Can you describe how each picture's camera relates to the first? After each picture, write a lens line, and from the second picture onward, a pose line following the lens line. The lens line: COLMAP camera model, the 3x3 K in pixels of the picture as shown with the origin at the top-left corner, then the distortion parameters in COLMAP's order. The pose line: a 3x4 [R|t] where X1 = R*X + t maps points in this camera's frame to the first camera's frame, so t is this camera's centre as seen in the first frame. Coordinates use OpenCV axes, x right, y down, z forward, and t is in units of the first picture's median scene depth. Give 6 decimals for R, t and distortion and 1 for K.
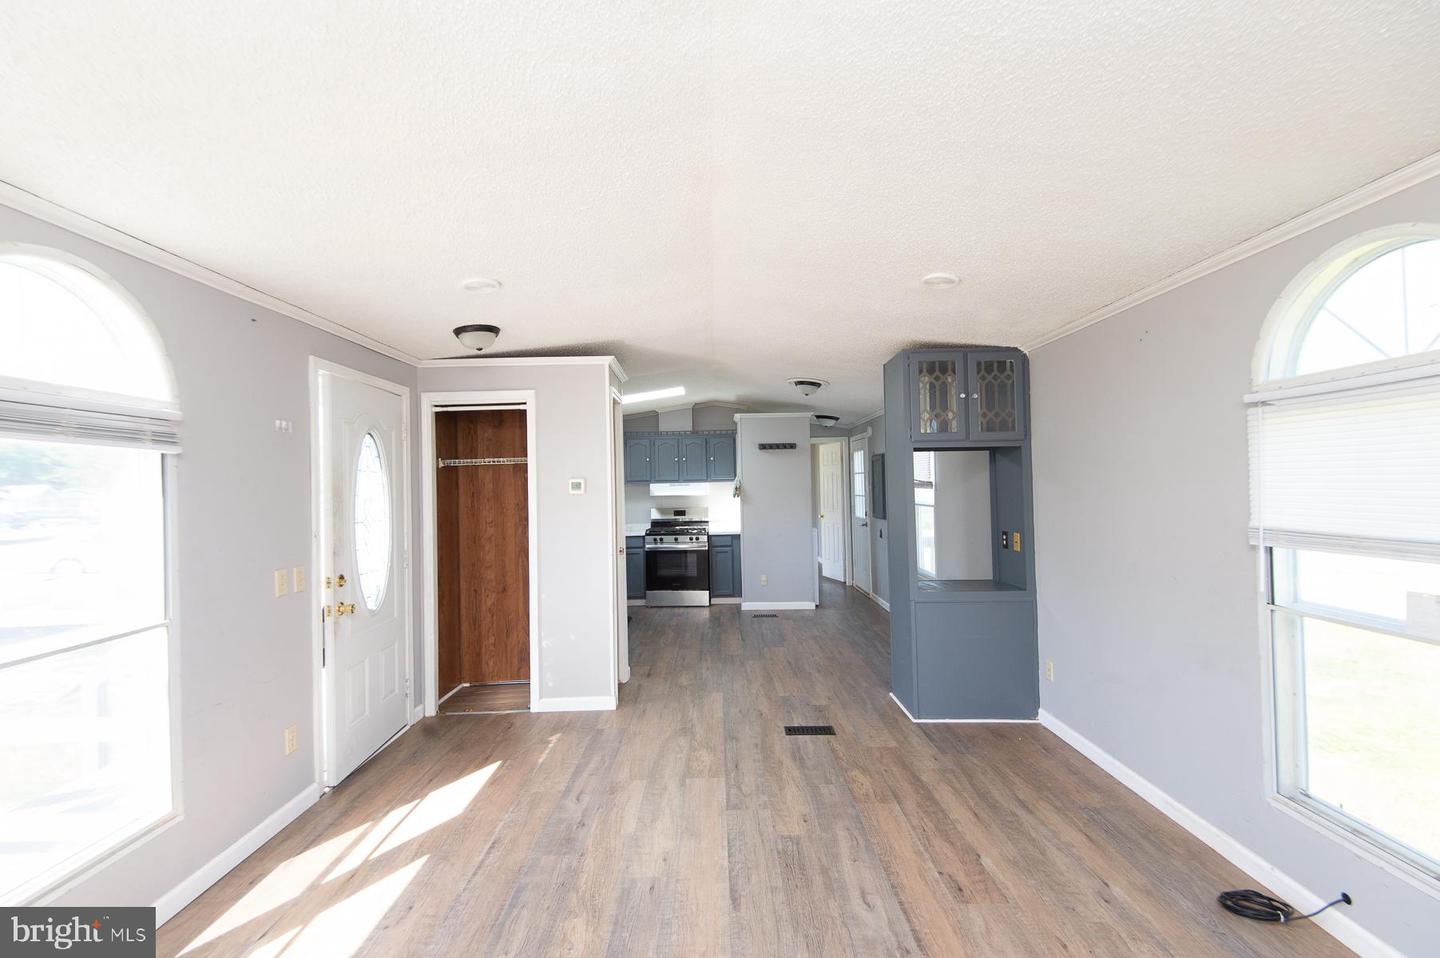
lens RADIAL K [[634.4, 0, 722.3], [0, 634.4, 477.4], [0, 0, 1]] dist [-0.002149, -0.000731]
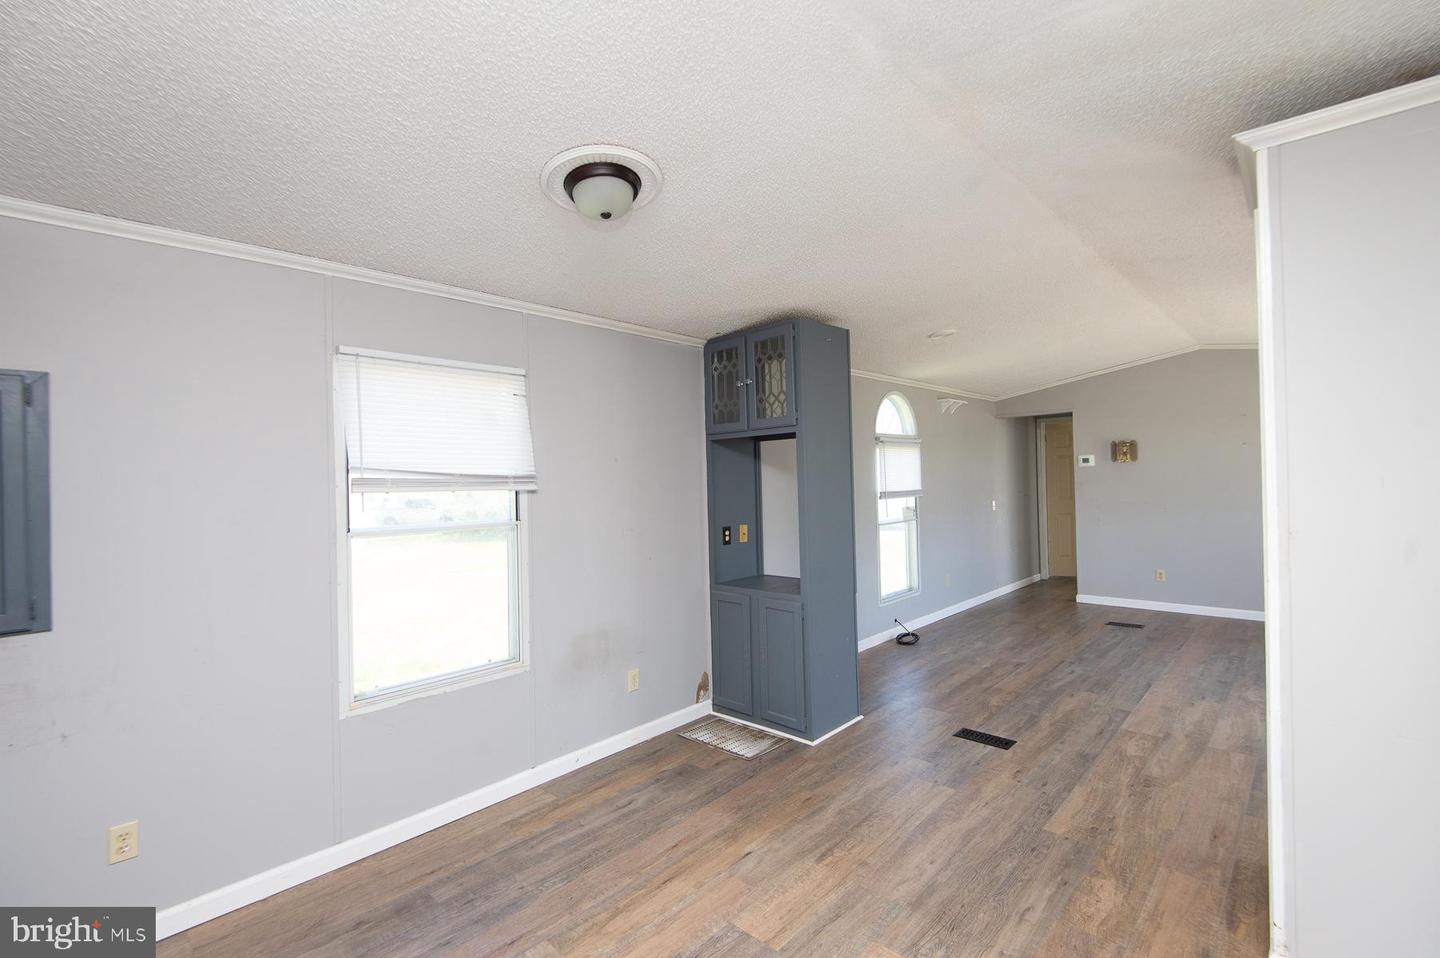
lens RADIAL K [[634.4, 0, 722.3], [0, 634.4, 477.4], [0, 0, 1]] dist [-0.002149, -0.000731]
pose [[-0.718403, 0.032624, 0.694862, -0.271882], [0.026035, 0.999461, -0.020007, 0.041508], [-0.695140, 0.003718, -0.718865, 2.213791]]
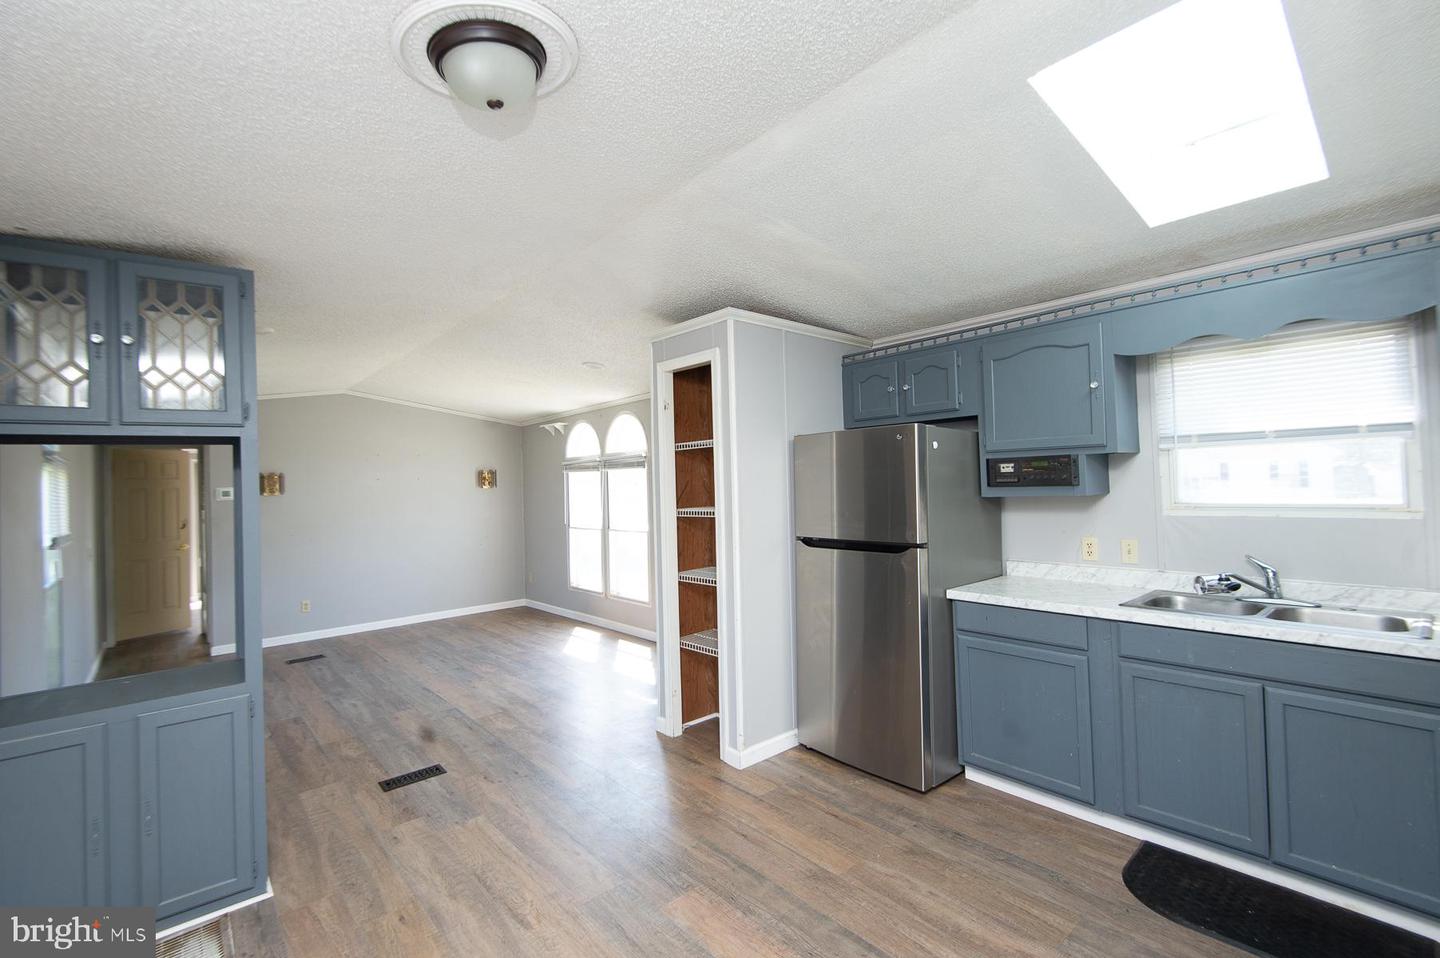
lens RADIAL K [[634.4, 0, 722.3], [0, 634.4, 477.4], [0, 0, 1]] dist [-0.002149, -0.000731]
pose [[-0.760935, 0.038800, -0.647667, 0.416566], [0.058940, 0.998217, -0.009447, 0.030783], [0.646146, -0.045362, -0.761865, 2.254904]]
